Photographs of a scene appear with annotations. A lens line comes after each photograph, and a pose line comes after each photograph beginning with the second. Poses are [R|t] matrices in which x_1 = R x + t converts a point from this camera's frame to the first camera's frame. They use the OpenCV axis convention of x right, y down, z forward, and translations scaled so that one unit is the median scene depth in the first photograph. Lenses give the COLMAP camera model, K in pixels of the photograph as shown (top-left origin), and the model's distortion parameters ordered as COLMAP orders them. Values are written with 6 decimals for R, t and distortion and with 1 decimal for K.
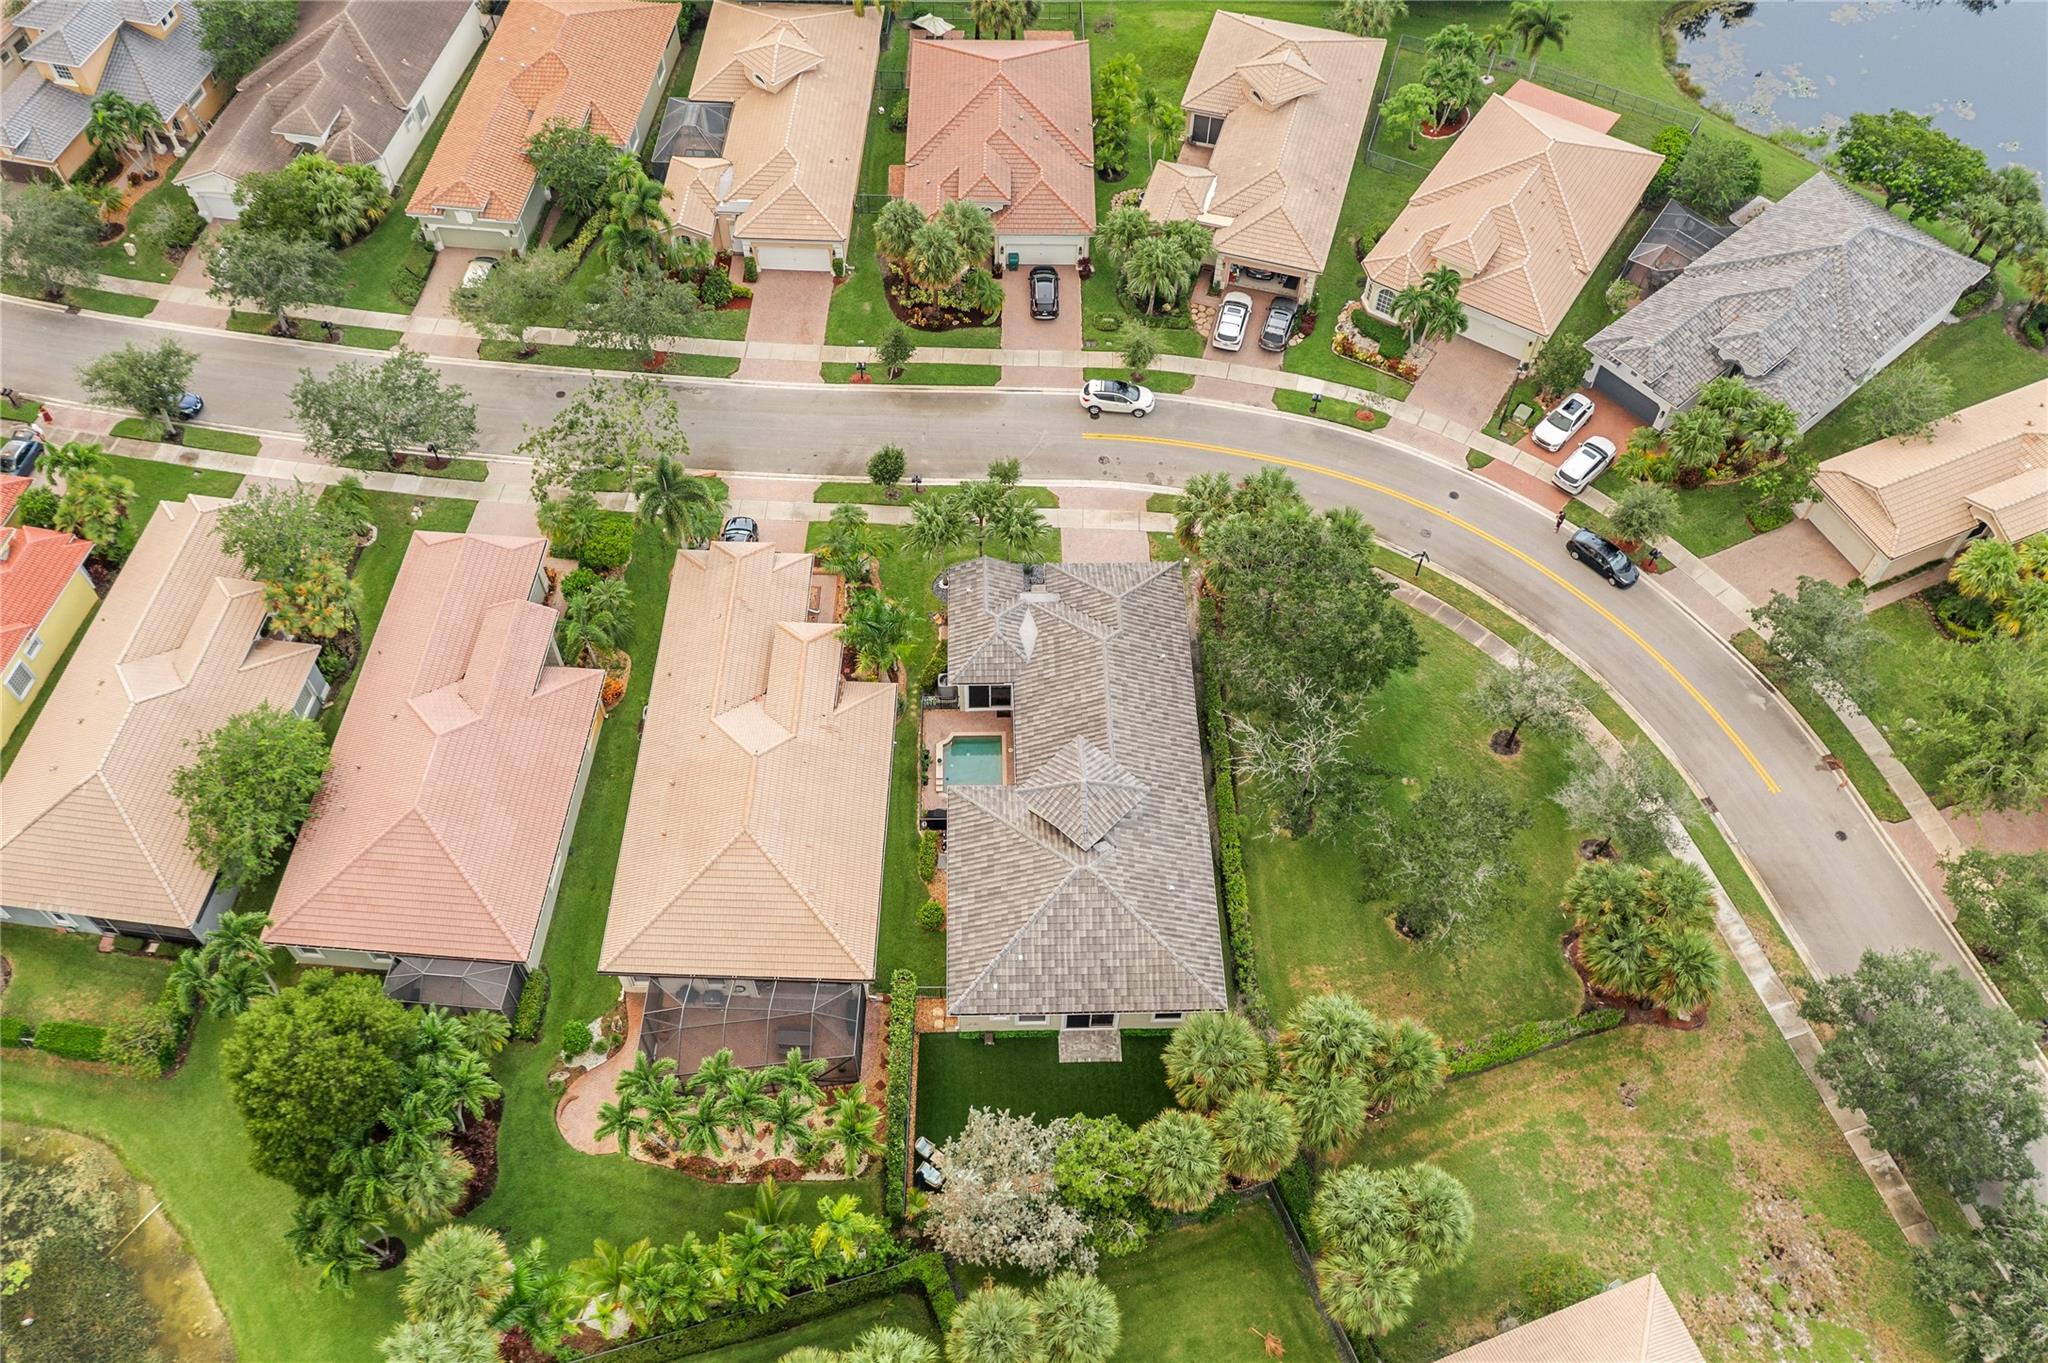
lens RADIAL K [[1578.1, 0, 1024.0], [0, 1578.1, 681.5], [0, 0, 1]] dist [-0.010863, -0.001230]
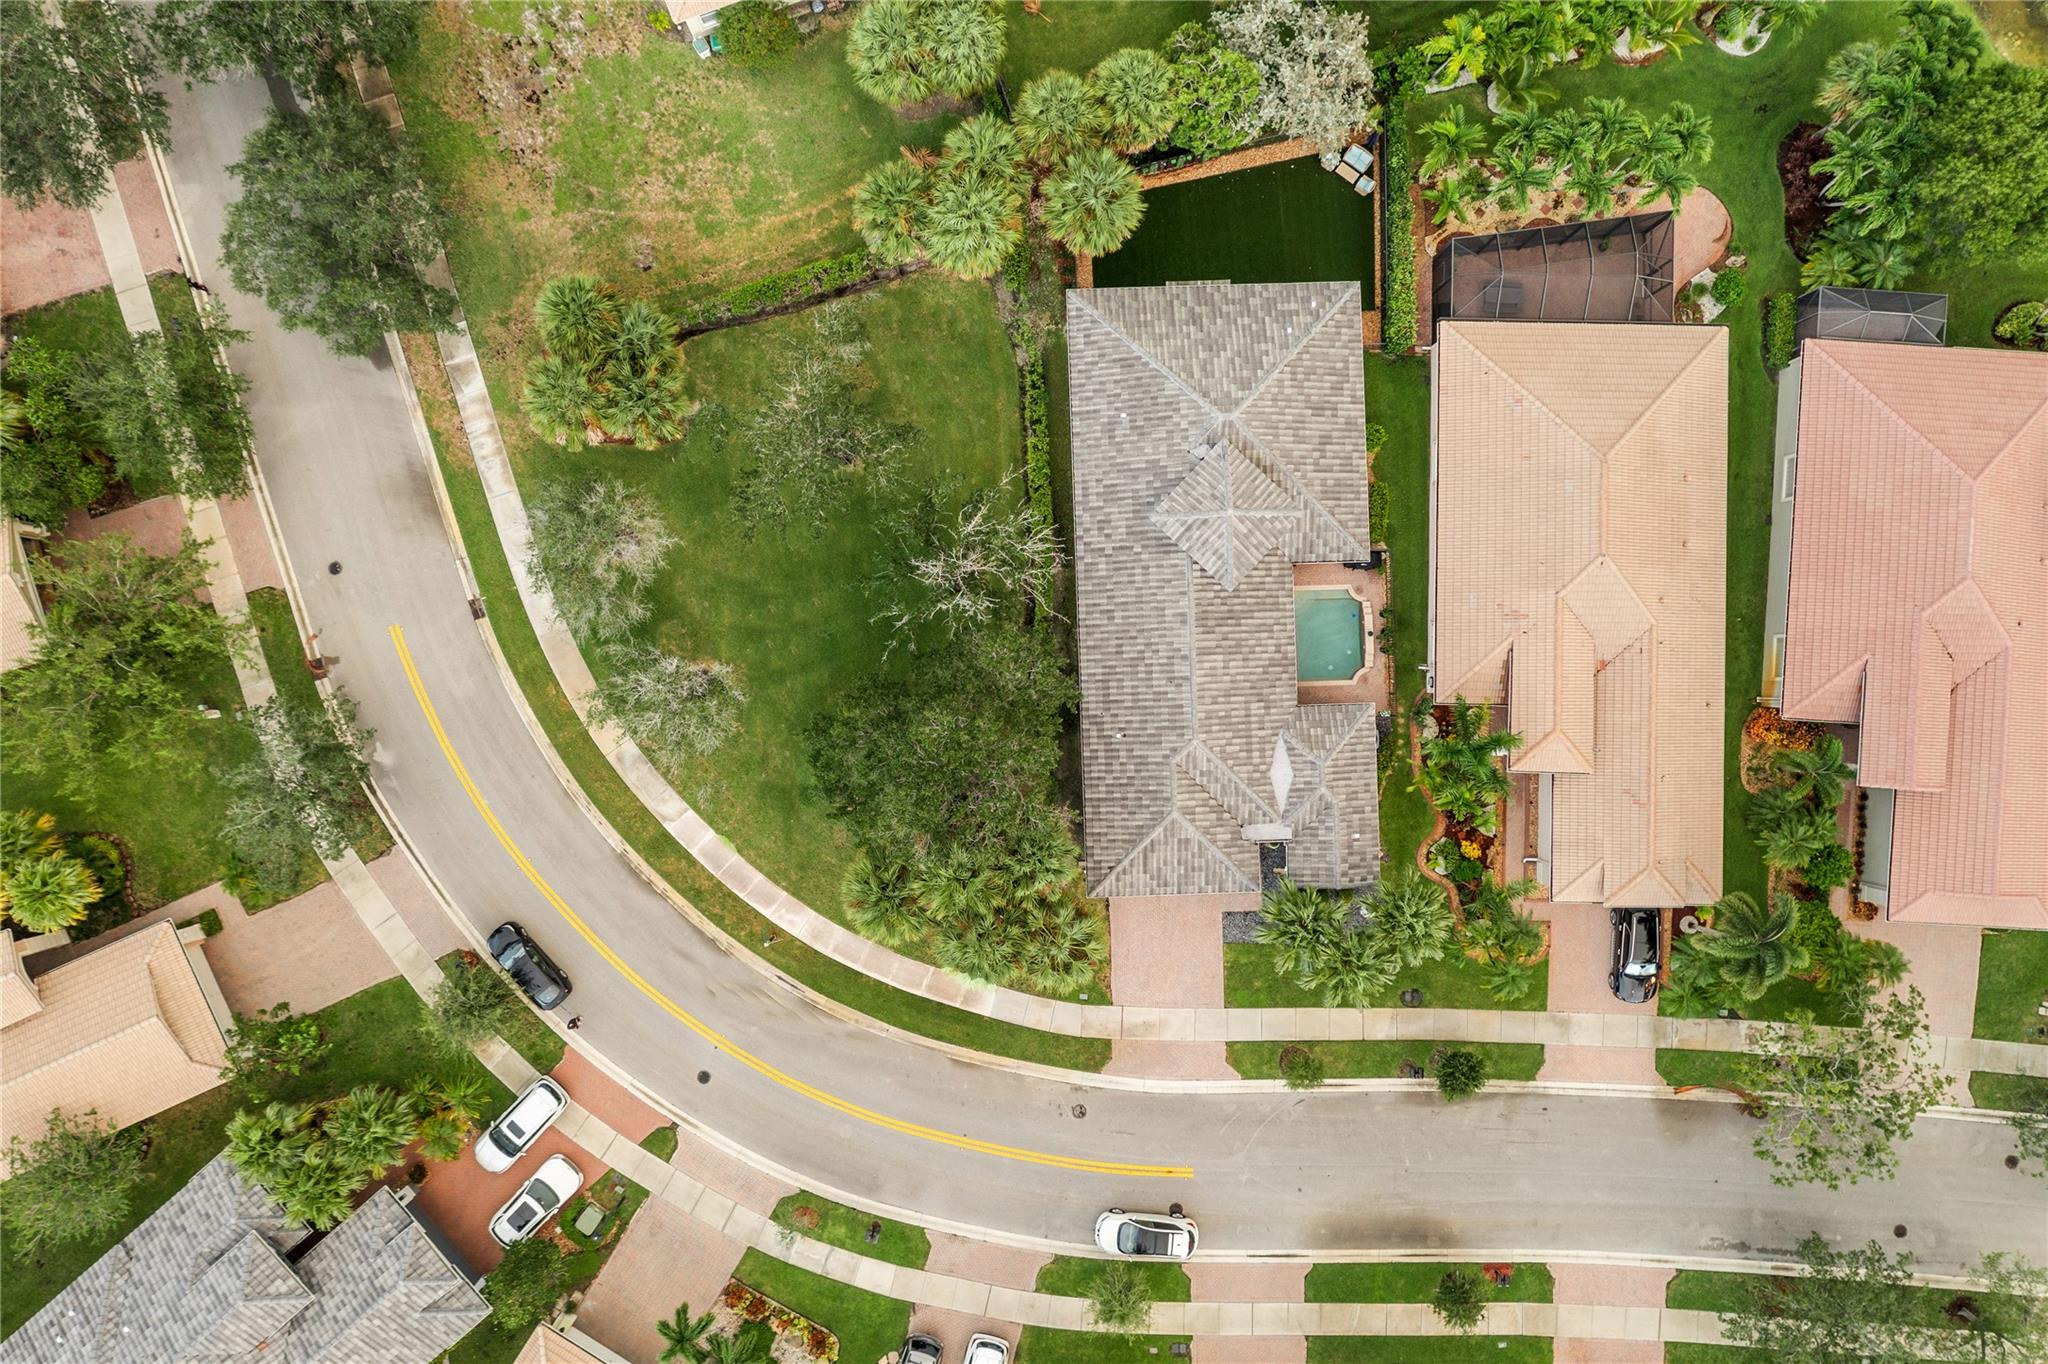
lens RADIAL K [[1578.1, 0, 1024.0], [0, 1578.1, 682.0], [0, 0, 1]] dist [-0.010863, -0.001230]
pose [[-0.999692, 0.009606, -0.022864, 0.146502], [-0.020986, -0.818917, 0.573528, -0.434855], [-0.013215, 0.573831, 0.818867, 0.292898]]
